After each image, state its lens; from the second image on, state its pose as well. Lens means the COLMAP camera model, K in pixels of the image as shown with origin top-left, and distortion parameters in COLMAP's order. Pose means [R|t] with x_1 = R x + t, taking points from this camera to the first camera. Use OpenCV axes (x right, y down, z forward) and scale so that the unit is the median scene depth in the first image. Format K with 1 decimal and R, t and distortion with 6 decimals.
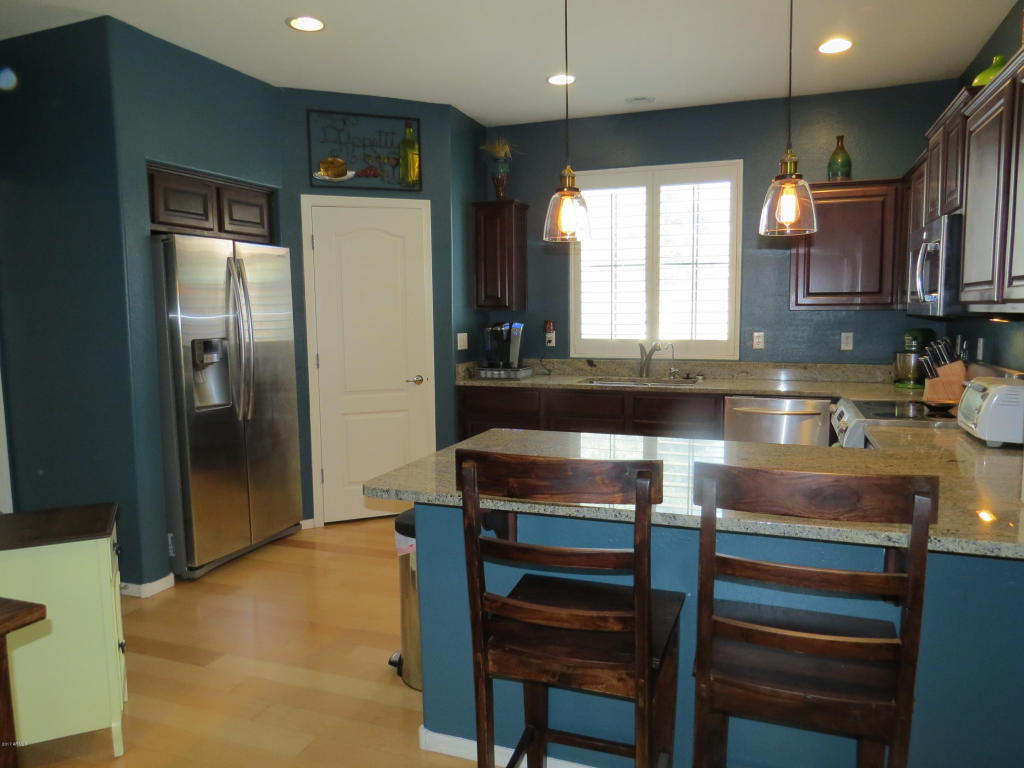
lens RADIAL K [[724.1, 0, 514.9], [0, 724.1, 378.9], [0, 0, 1]] dist [-0.031500, 0.013273]
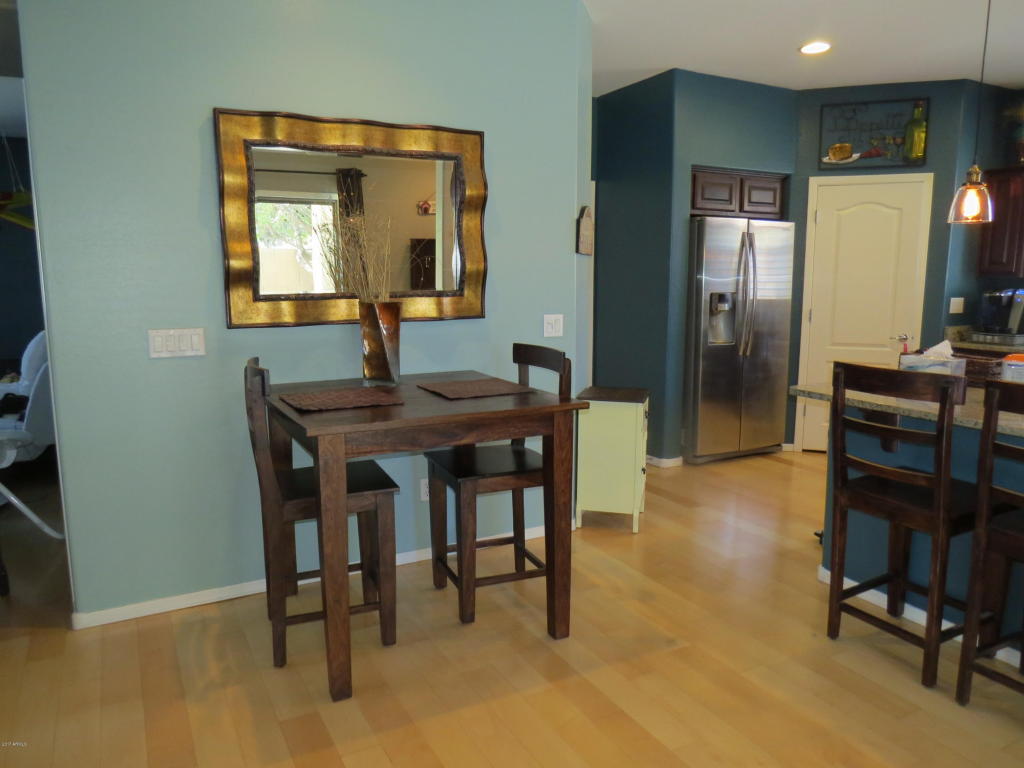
lens RADIAL K [[724.1, 0, 512.4], [0, 724.1, 381.2], [0, 0, 1]] dist [-0.031500, 0.013273]
pose [[0.749823, 0.109670, -0.652486, 0.160494], [-0.074169, 0.993884, 0.081819, 0.024133], [0.657468, -0.012956, 0.753371, -0.253098]]
